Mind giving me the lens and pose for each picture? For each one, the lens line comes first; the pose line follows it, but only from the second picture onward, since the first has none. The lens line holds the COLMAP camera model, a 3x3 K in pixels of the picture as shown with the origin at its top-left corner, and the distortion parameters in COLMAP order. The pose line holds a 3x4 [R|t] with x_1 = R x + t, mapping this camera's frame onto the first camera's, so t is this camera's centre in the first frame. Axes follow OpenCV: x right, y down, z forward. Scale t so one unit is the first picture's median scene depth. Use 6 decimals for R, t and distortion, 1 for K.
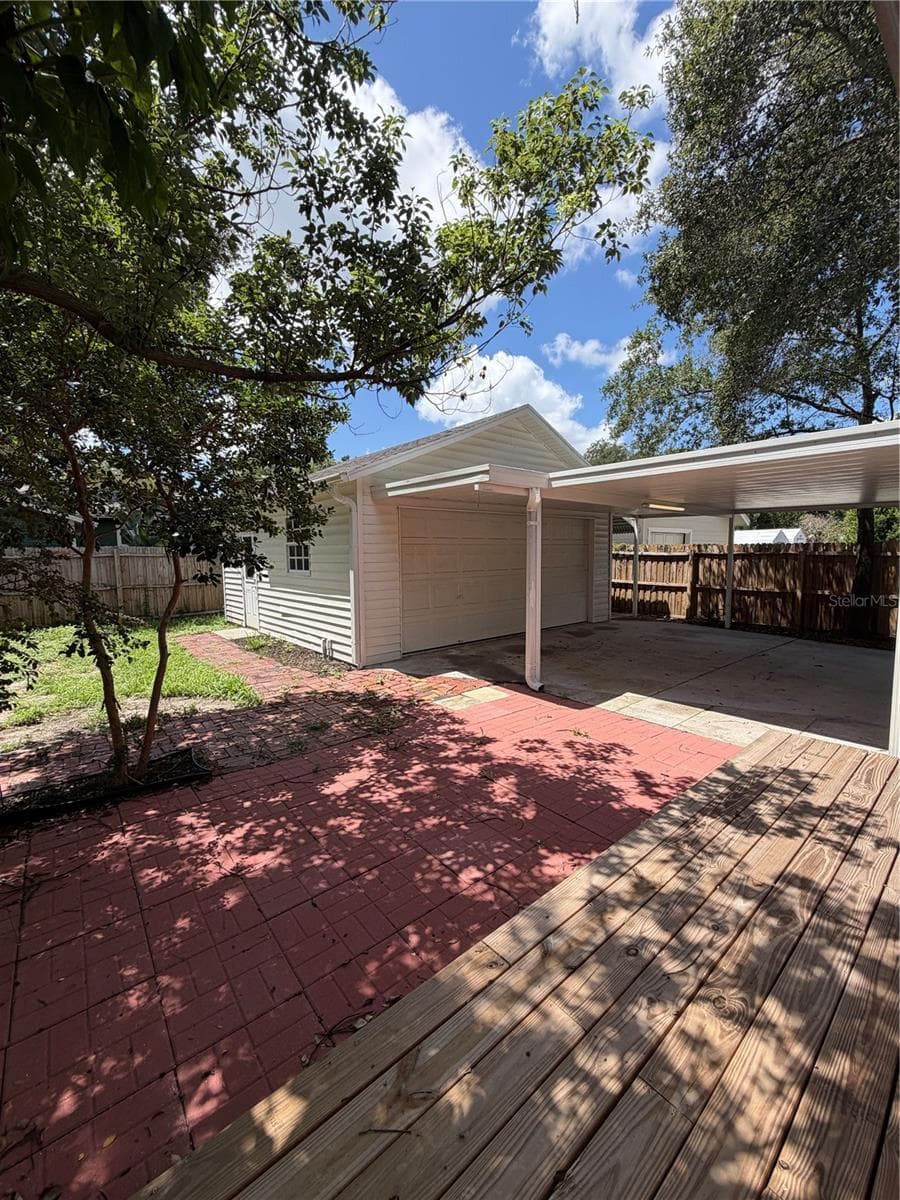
lens RADIAL K [[474.1, 0, 447.7], [0, 474.1, 605.5], [0, 0, 1]] dist [0.000152, -0.000011]
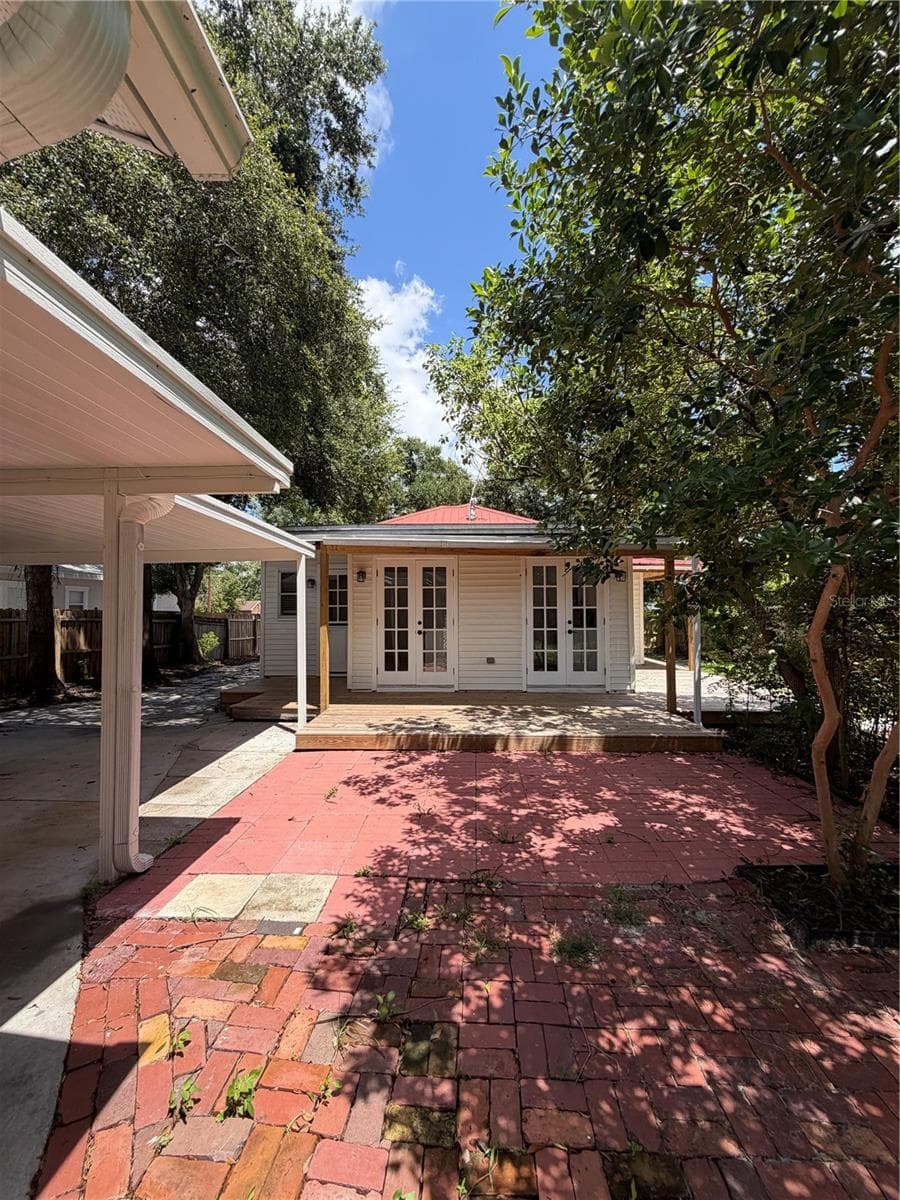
lens RADIAL K [[474.1, 0, 447.7], [0, 474.1, 605.5], [0, 0, 1]] dist [0.000152, -0.000011]
pose [[-0.743454, 0.020052, 0.668487, -0.607546], [0.081264, 0.994852, 0.060536, -0.171356], [-0.663832, 0.099330, -0.741256, 1.720035]]
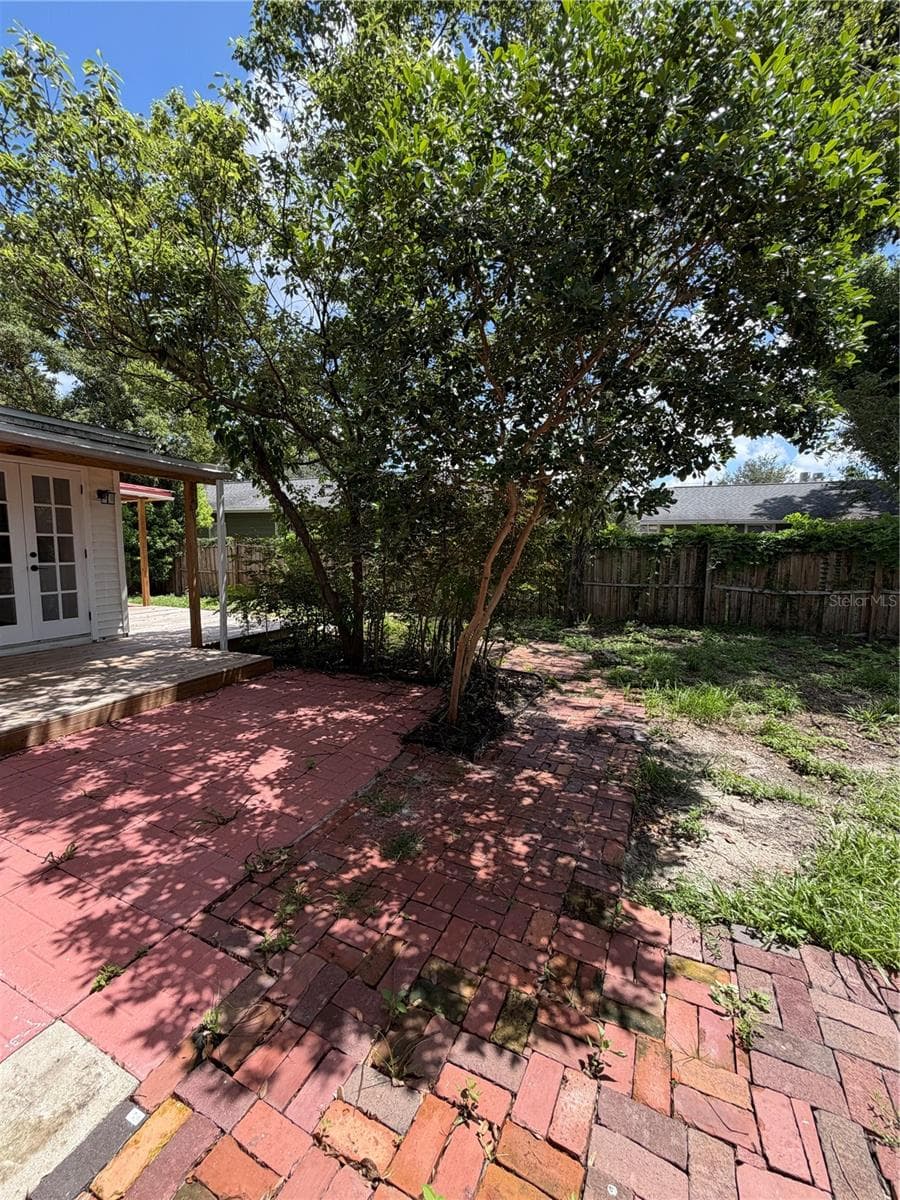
lens RADIAL K [[487.2, 0, 450.0], [0, 487.2, 595.5], [0, 0, 1]] dist [-0.000858, -0.000153]
pose [[-0.904601, 0.047514, -0.423604, -0.119672], [-0.045158, 0.977494, 0.206075, -0.181265], [0.423861, 0.205544, -0.882096, 1.775373]]
